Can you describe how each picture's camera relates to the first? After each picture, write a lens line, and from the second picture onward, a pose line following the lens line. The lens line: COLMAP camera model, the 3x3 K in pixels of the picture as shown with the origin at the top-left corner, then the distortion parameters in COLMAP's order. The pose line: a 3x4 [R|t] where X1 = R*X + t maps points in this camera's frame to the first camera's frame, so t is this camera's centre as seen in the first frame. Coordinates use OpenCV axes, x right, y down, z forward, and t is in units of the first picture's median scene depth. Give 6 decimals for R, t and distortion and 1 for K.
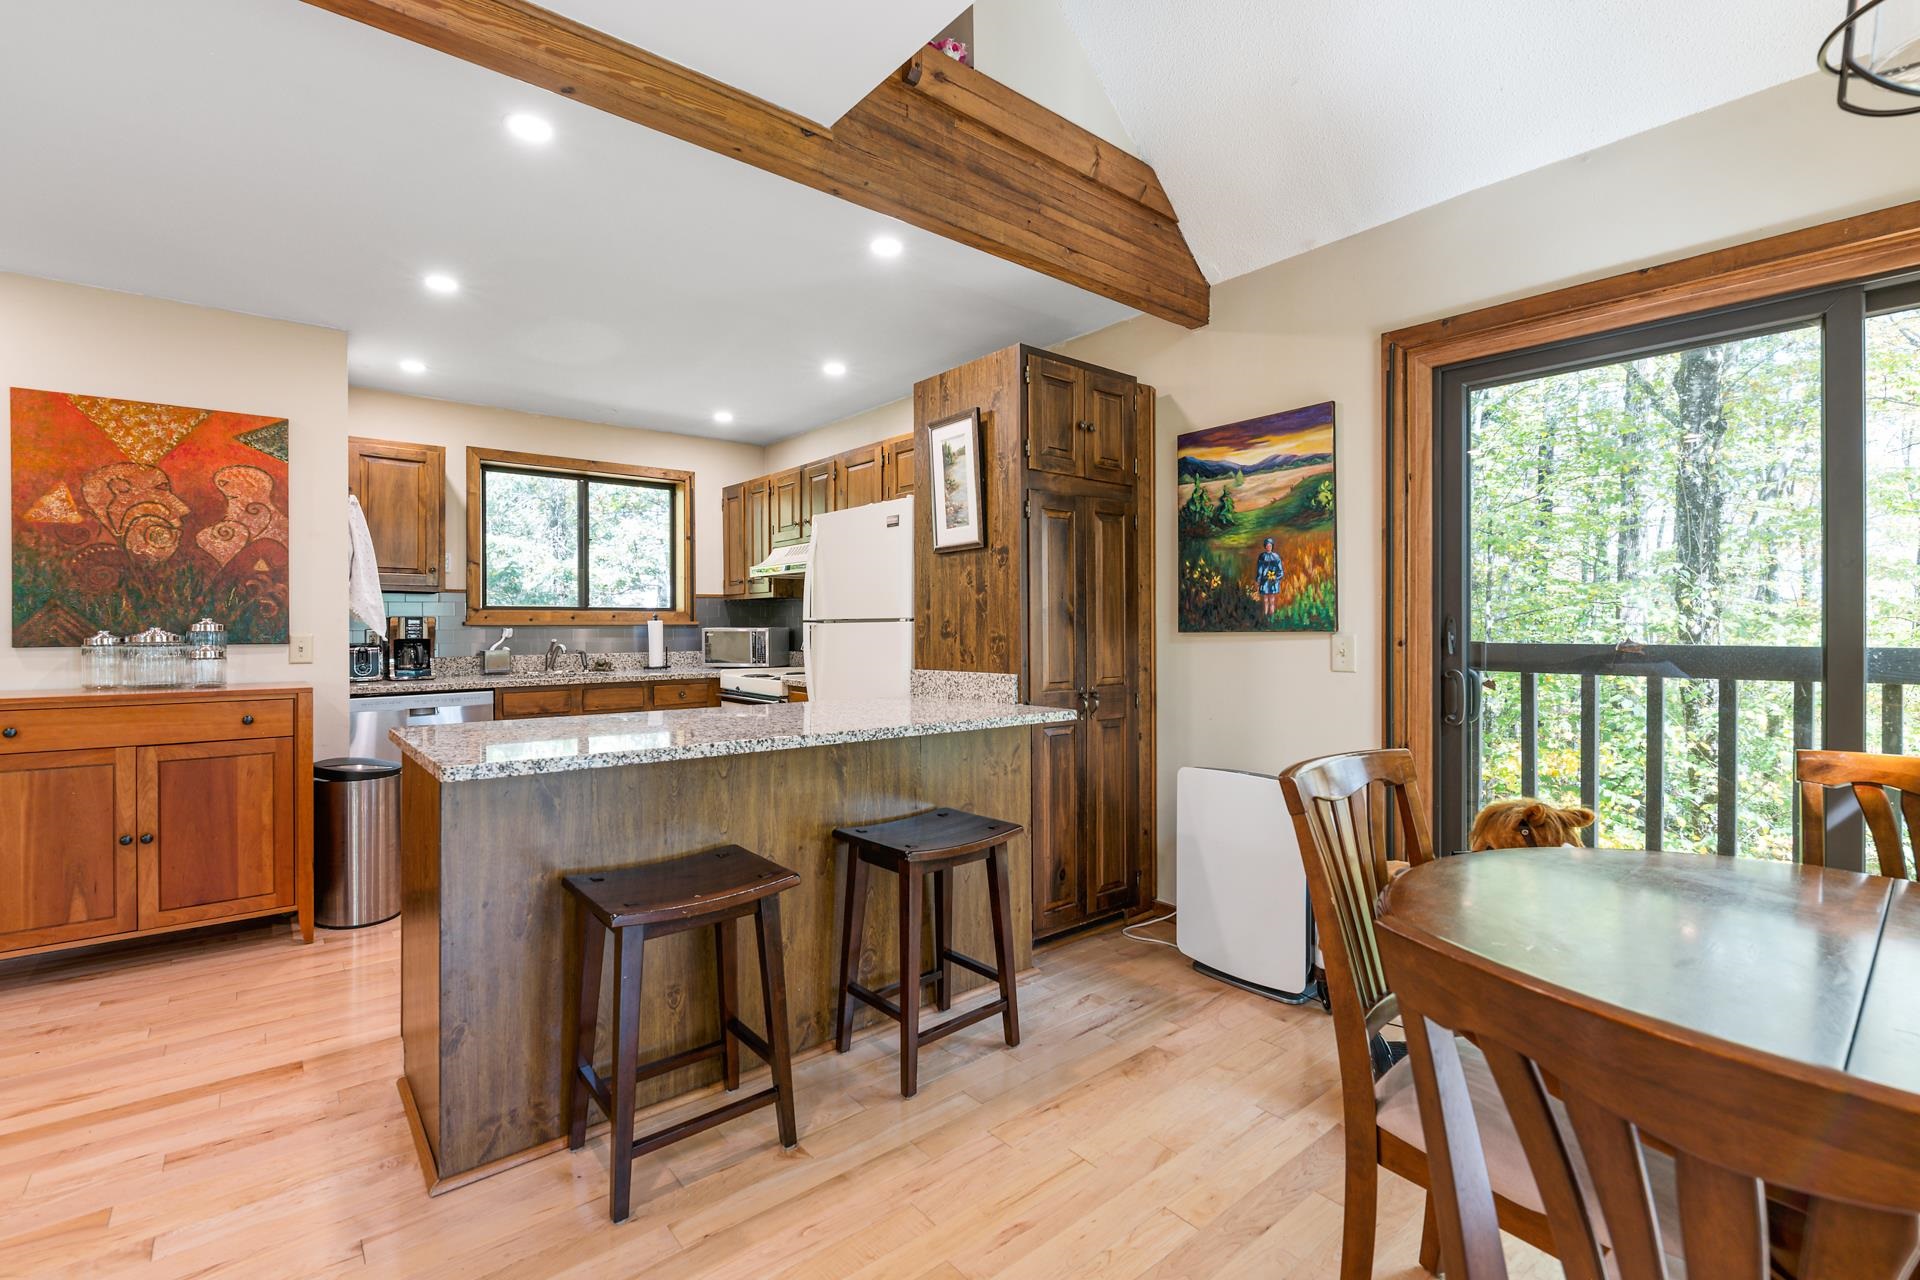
lens RADIAL K [[843.6, 0, 990.1], [0, 843.6, 628.4], [0, 0, 1]] dist [-0.007969, -0.001057]
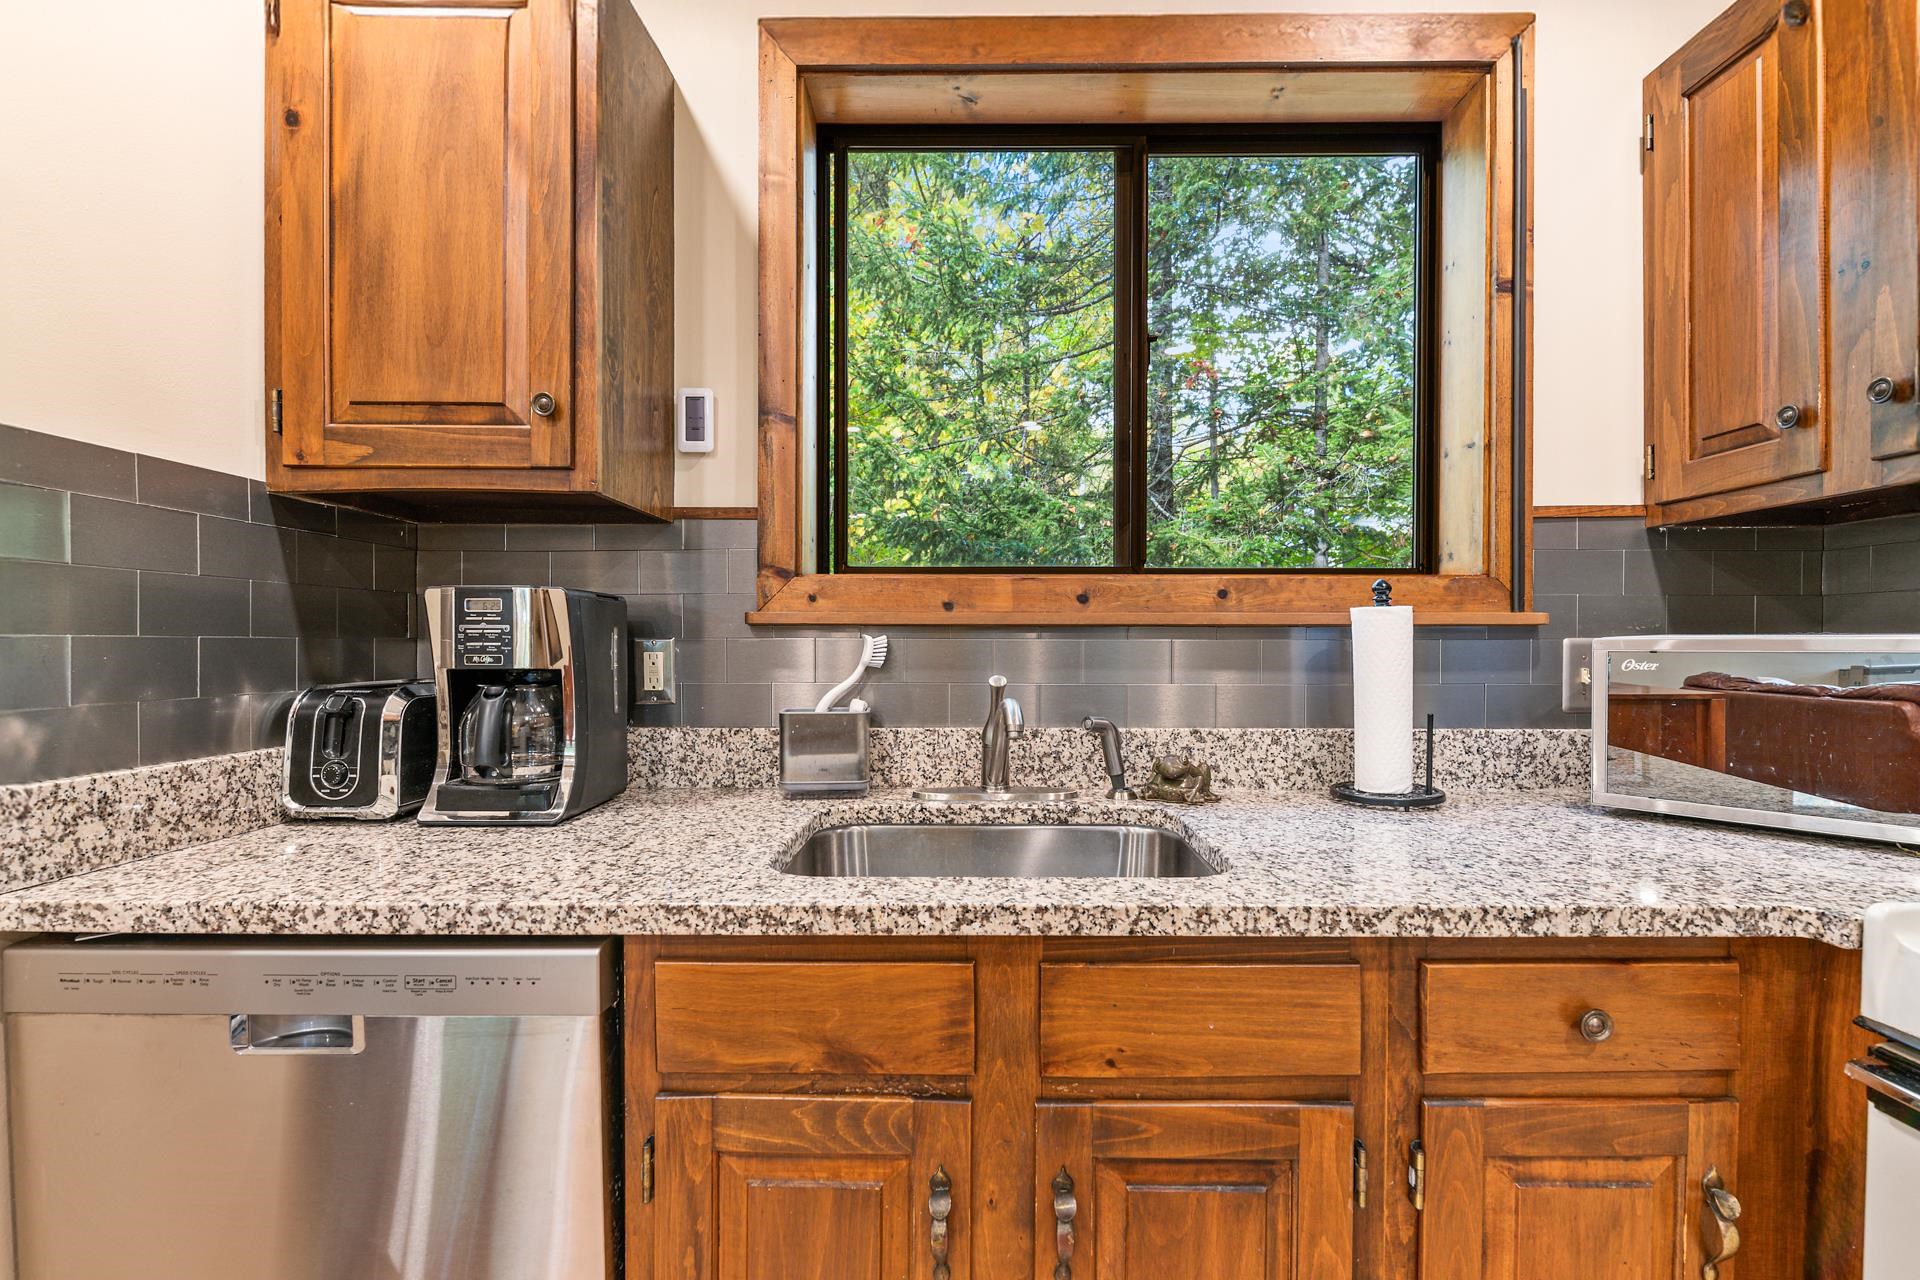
lens RADIAL K [[845.4, 0, 996.0], [0, 845.4, 658.9], [0, 0, 1]] dist [0.003620, -0.005704]
pose [[0.759139, 0.011959, -0.650818, -0.533411], [-0.006368, 0.999920, 0.010947, 0.007311], [0.650897, -0.004166, 0.759154, 1.224208]]
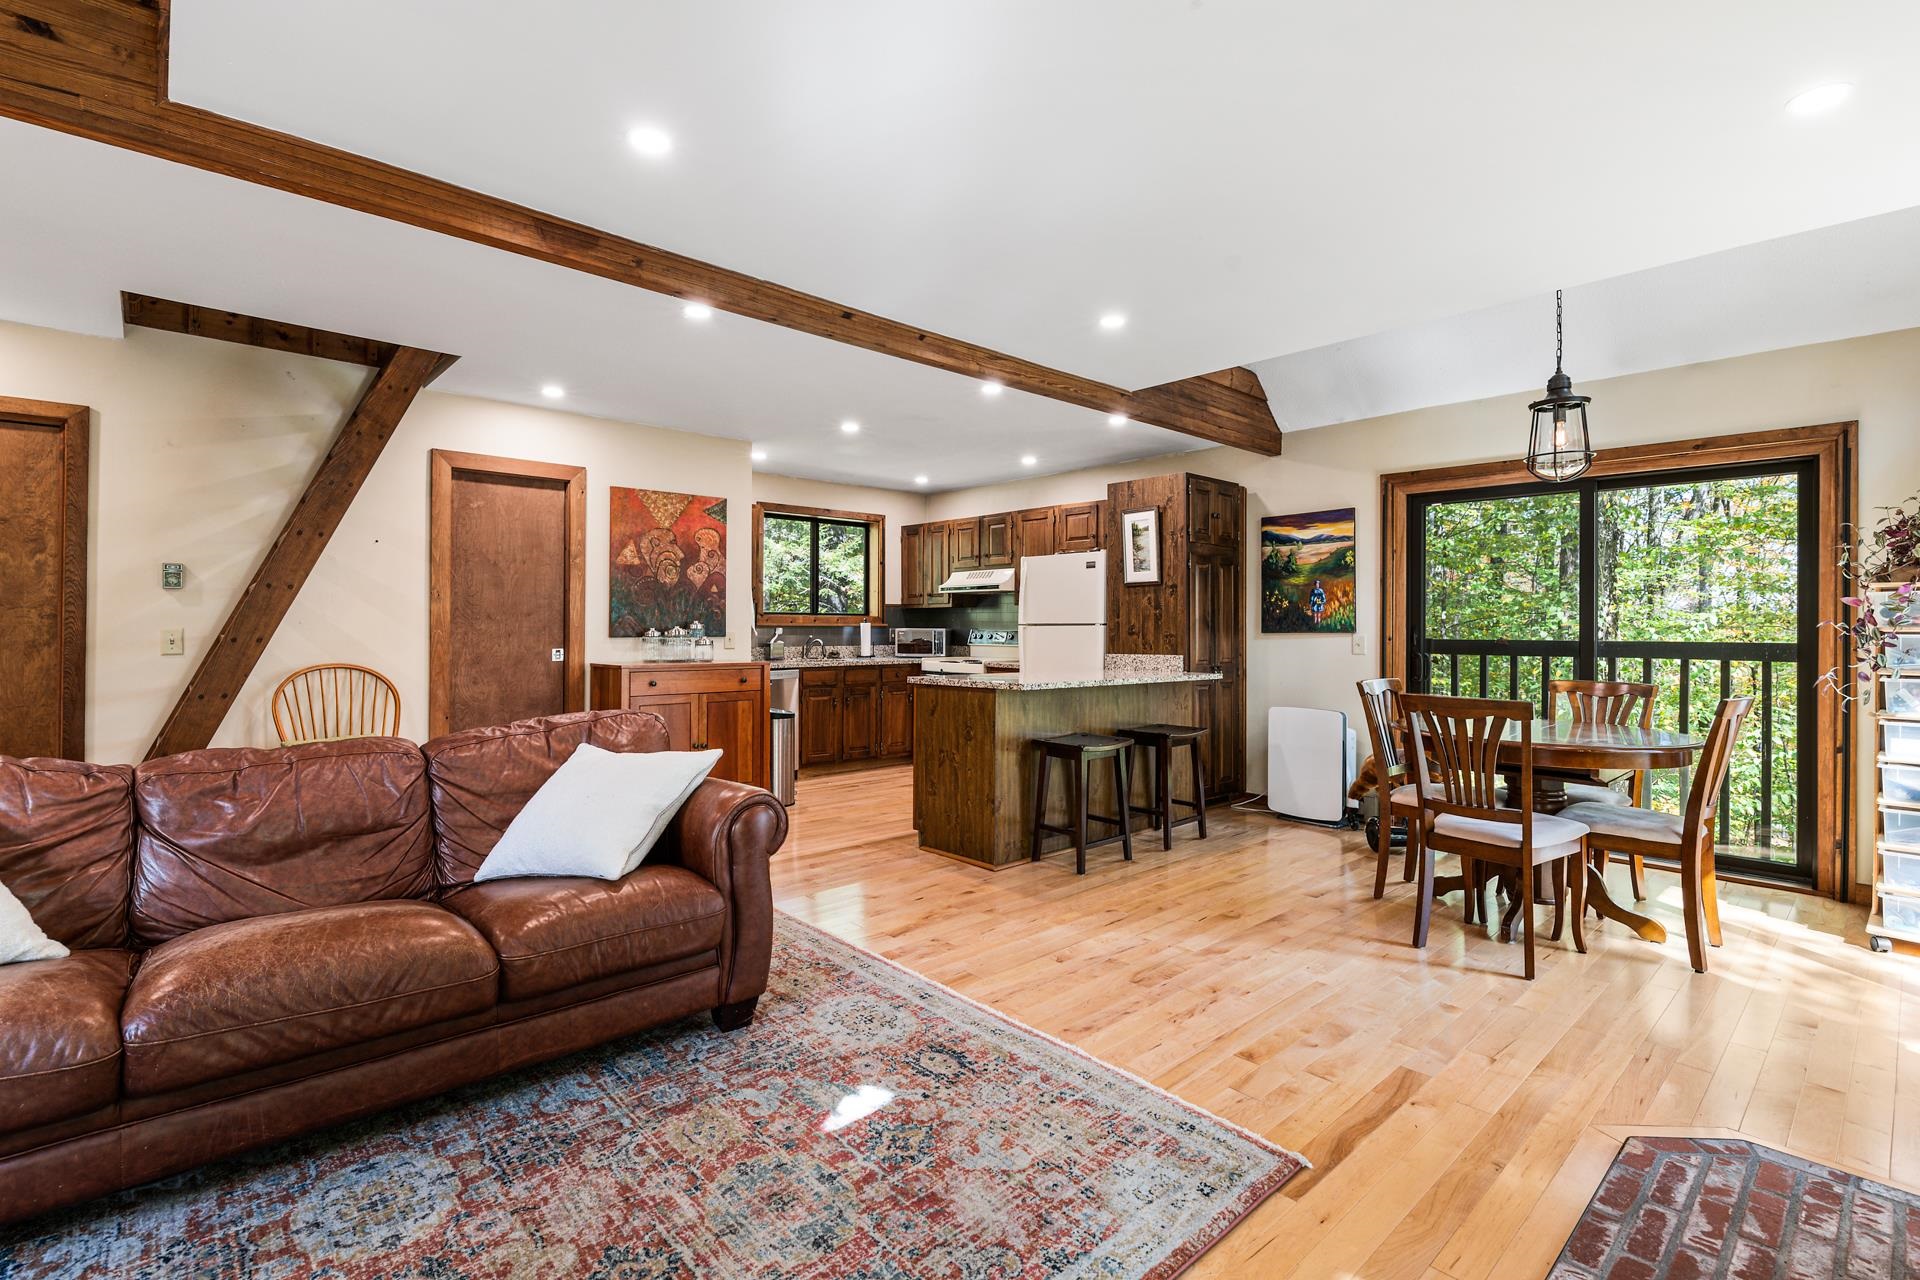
lens RADIAL K [[905.6, 0, 997.0], [0, 905.6, 625.4], [0, 0, 1]] dist [-0.002495, 0.000008]
pose [[0.997510, 0.006549, 0.070222, -0.472649], [-0.006169, 0.999965, -0.005623, 0.003420], [-0.070256, 0.005176, 0.997516, -0.852656]]
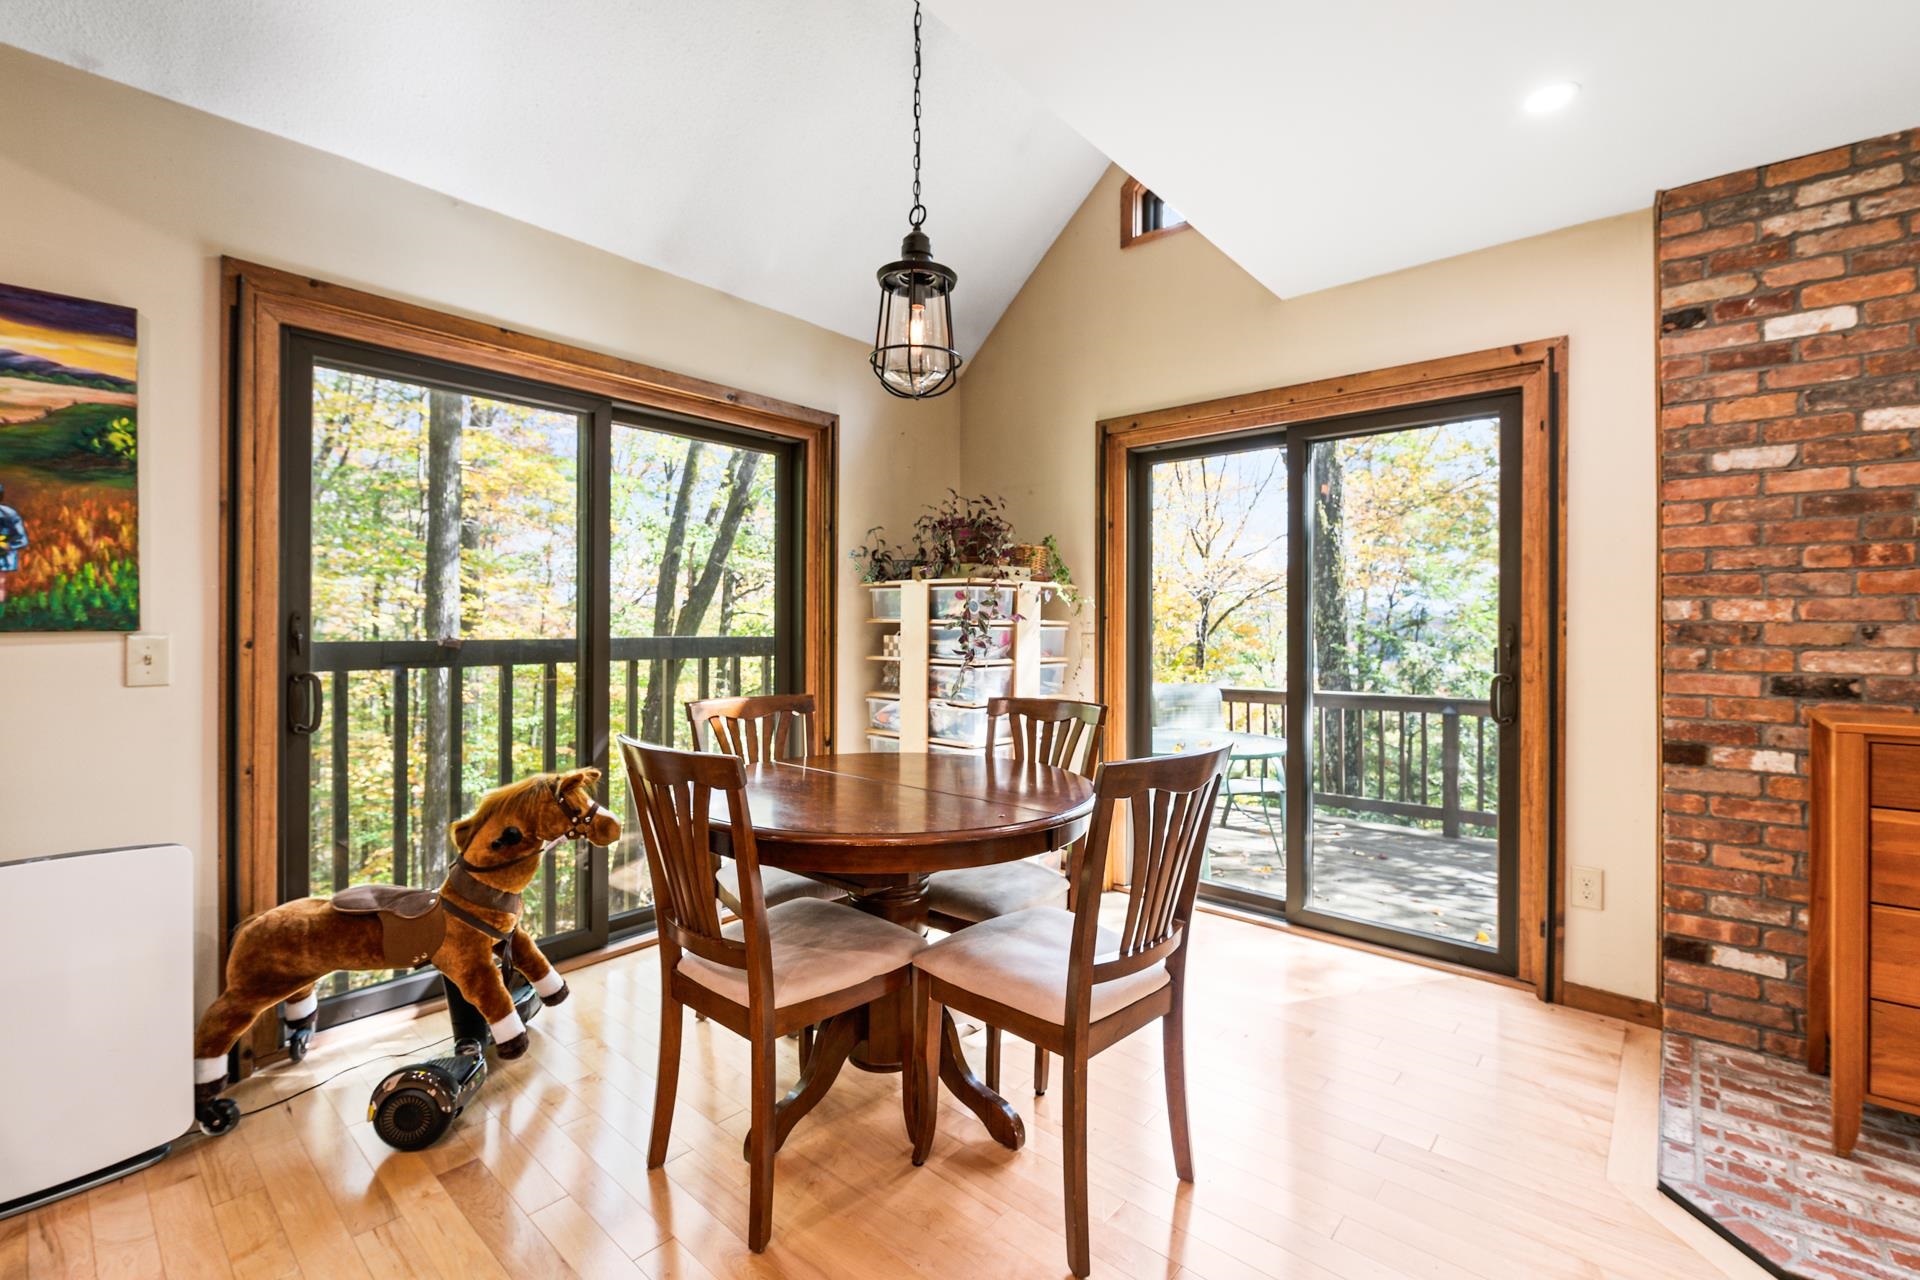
lens RADIAL K [[826.9, 0, 959.5], [0, 826.9, 622.2], [0, 0, 1]] dist [0.001108, -0.005303]
pose [[-0.142852, 0.004031, 0.989736, -0.356242], [-0.000103, 0.999992, -0.004088, -0.000850], [-0.989744, -0.000686, -0.142850, 0.376579]]
